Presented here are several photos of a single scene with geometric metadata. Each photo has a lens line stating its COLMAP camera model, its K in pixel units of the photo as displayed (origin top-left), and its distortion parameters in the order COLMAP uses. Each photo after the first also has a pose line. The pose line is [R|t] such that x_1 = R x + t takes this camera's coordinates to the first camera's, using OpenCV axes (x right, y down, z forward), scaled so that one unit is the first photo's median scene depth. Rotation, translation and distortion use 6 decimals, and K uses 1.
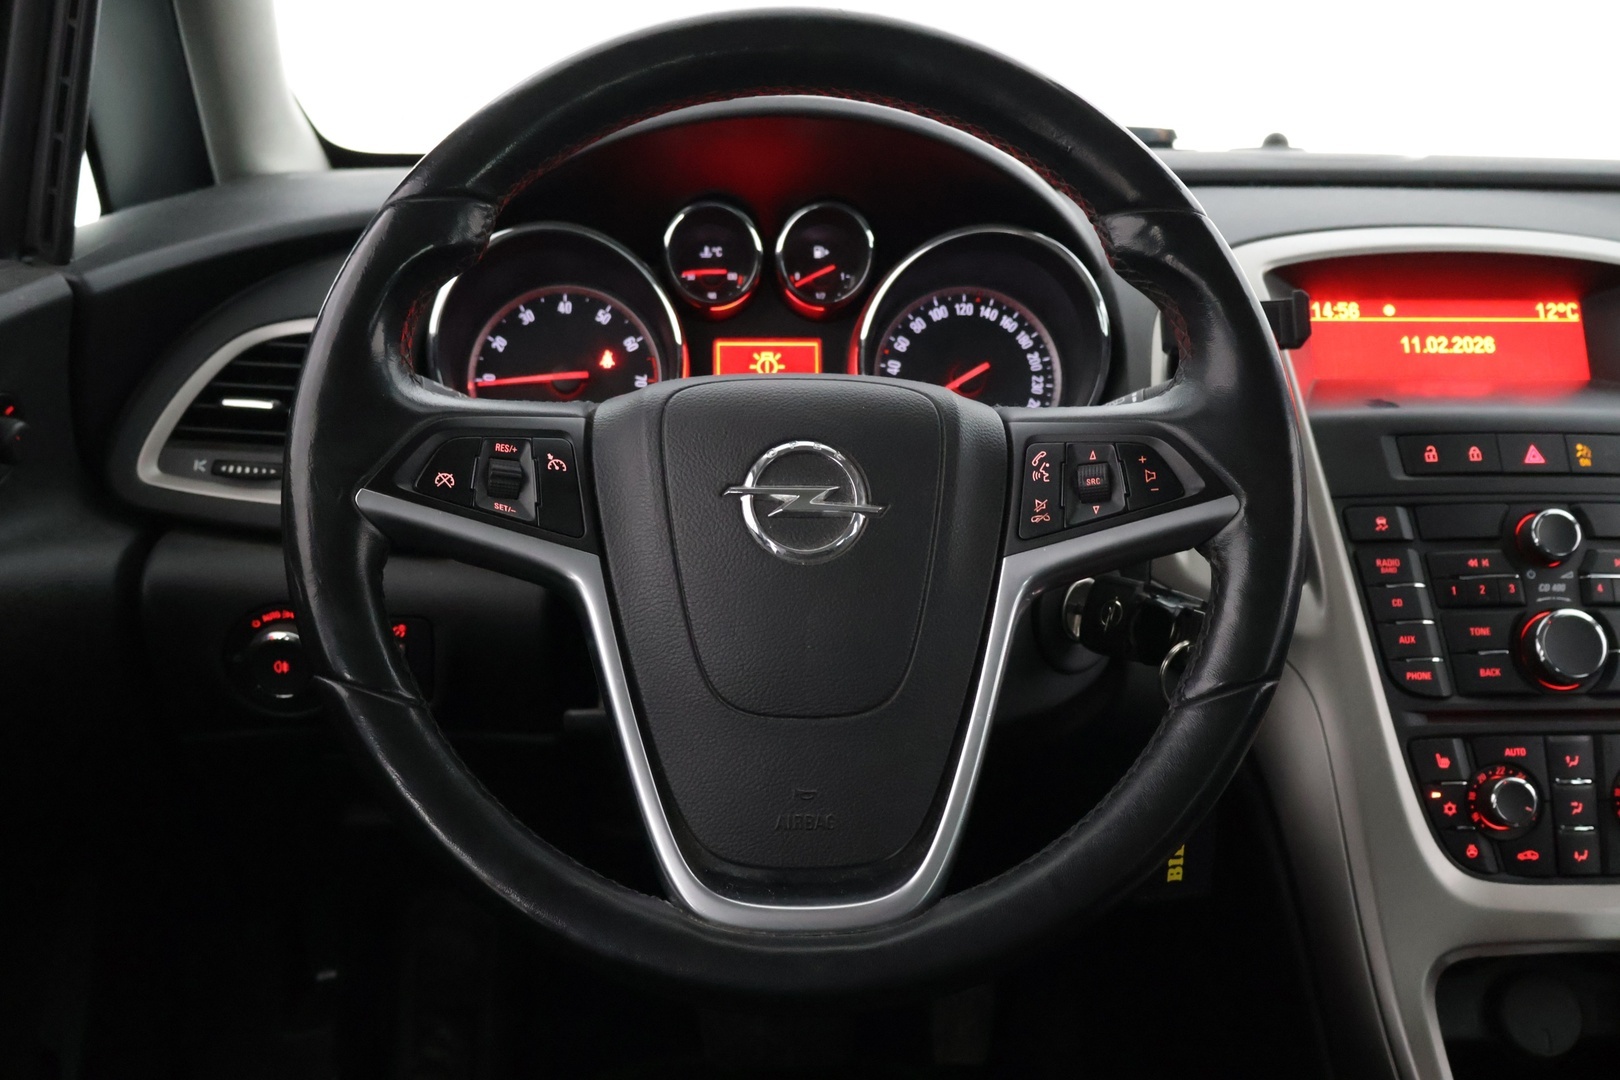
lens RADIAL K [[1754.1, 0, 804.0], [0, 1754.1, 520.9], [0, 0, 1]] dist [0.018849, 0.020477]
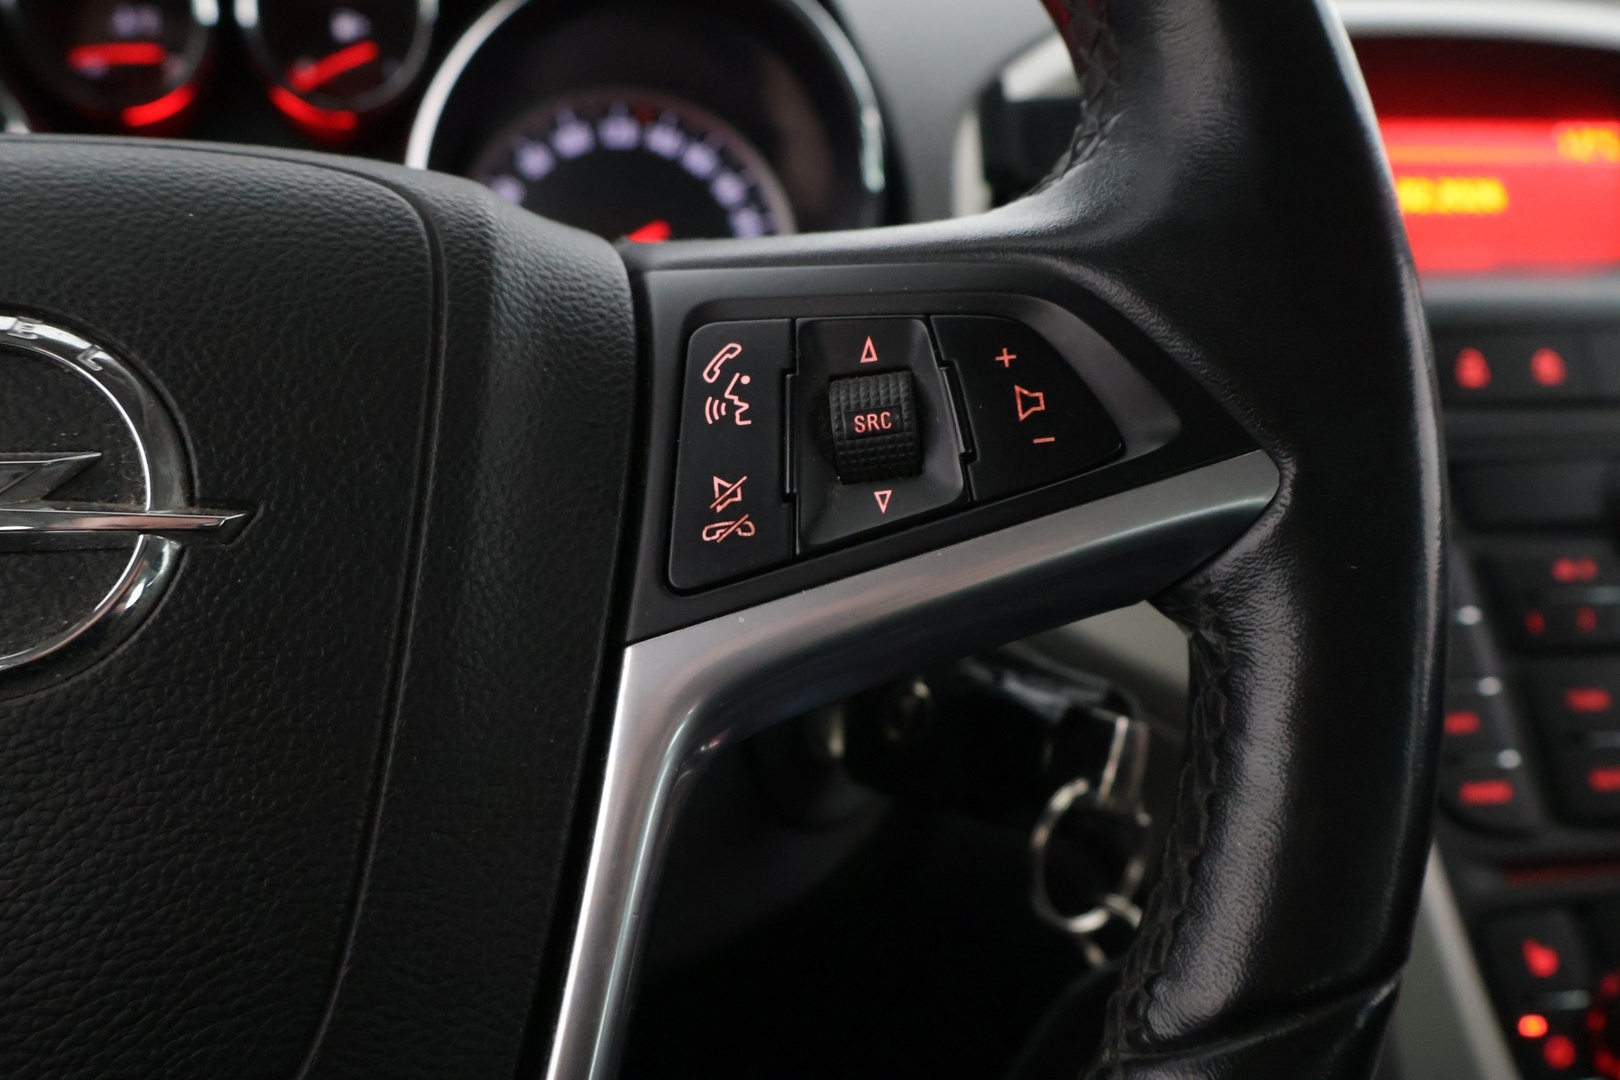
lens RADIAL K [[1569.7, 0, 810.0], [0, 1569.7, 540.0], [0, 0, 1]] dist [0.041053, 0.001546]
pose [[0.989397, -0.032044, 0.141655, 0.087993], [0.027328, 0.999010, 0.035108, -0.008305], [-0.142640, -0.030865, 0.989293, 0.567676]]
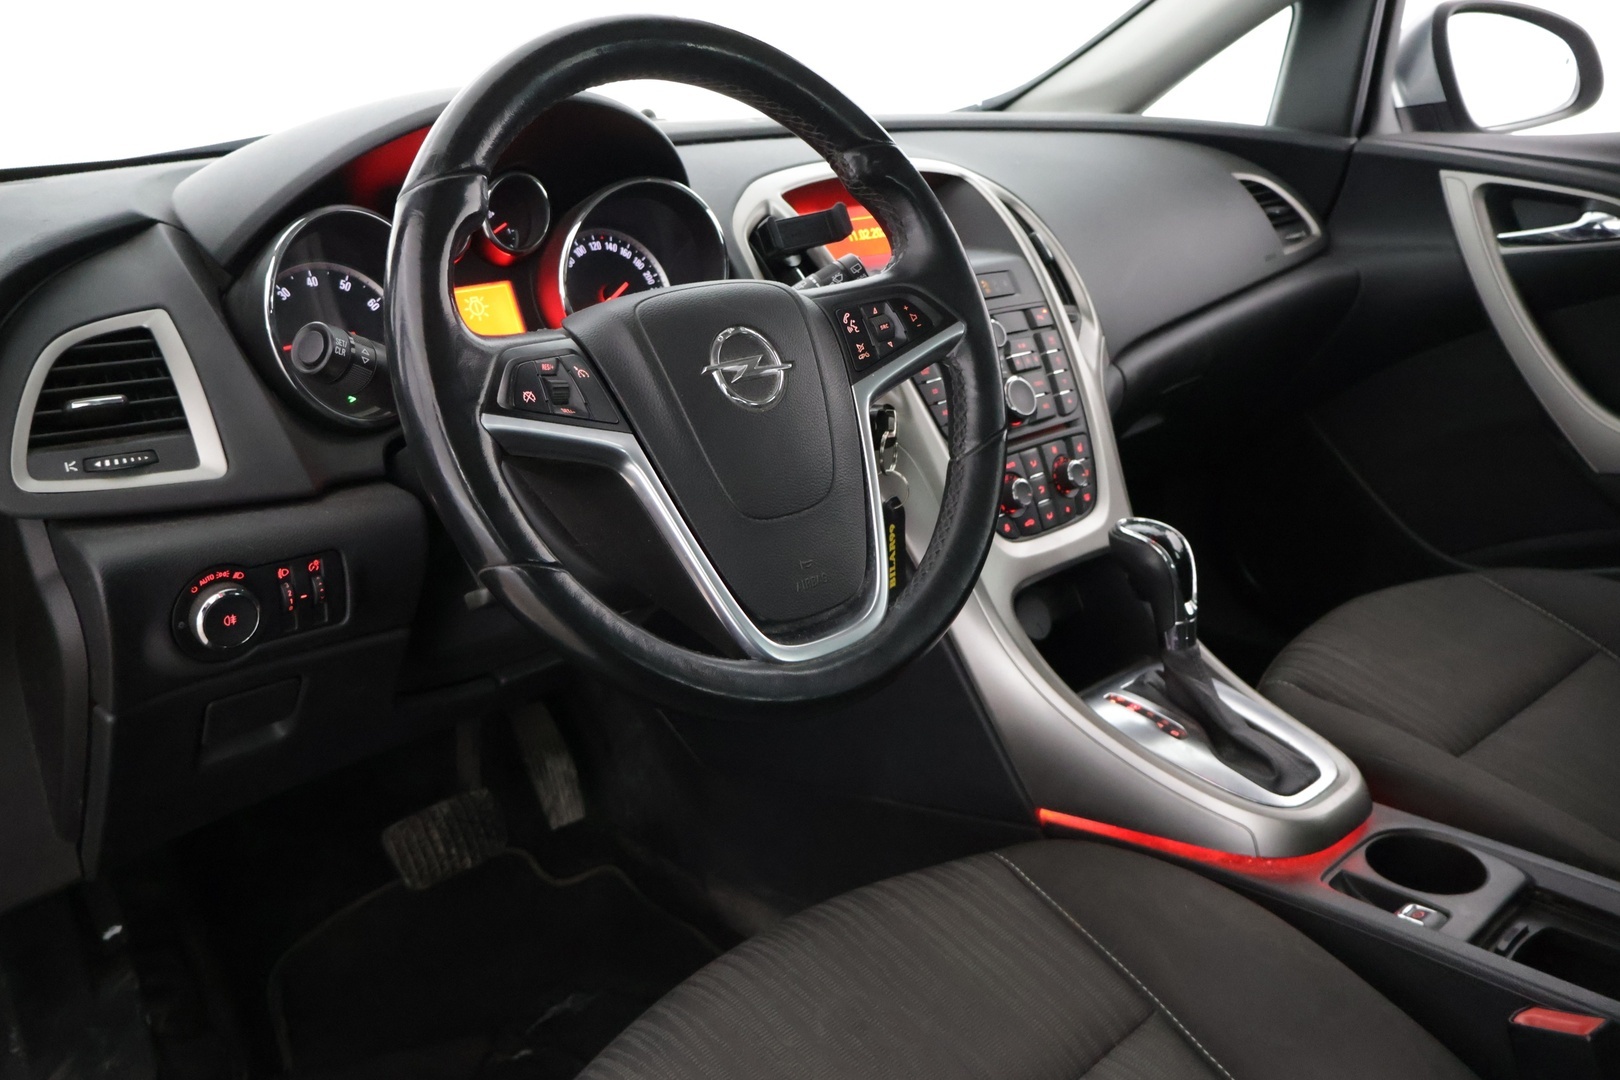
lens RADIAL K [[1389.0, 0, 810.0], [0, 1389.0, 540.0], [0, 0, 1]] dist [-0.007318, -0.000531]
pose [[0.774350, -0.237041, 0.586680, -0.529045], [0.195654, 0.971439, 0.134259, -0.014176], [-0.601748, 0.010823, 0.798612, 0.062436]]
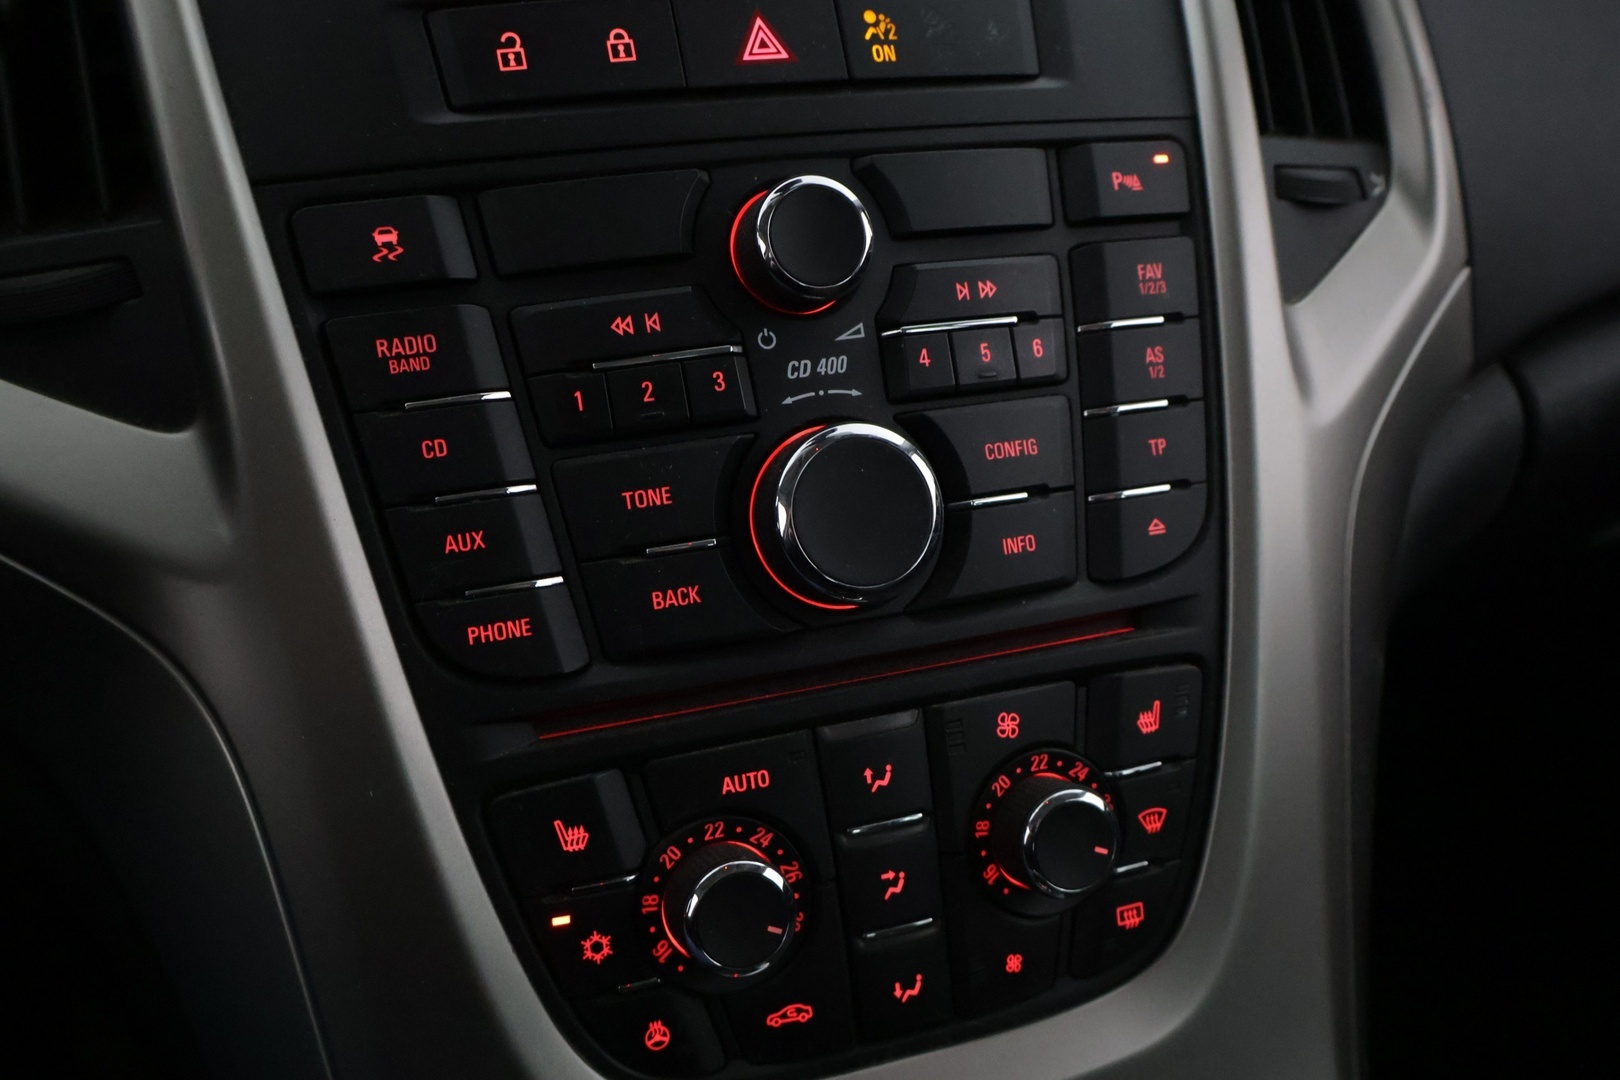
lens RADIAL K [[1569.7, 0, 810.0], [0, 1569.7, 540.0], [0, 0, 1]] dist [0.041053, 0.001546]
pose [[0.964514, -0.127806, 0.231039, 0.337641], [0.078992, 0.974638, 0.209384, -0.000162], [-0.251940, -0.183704, 0.950147, 0.650655]]
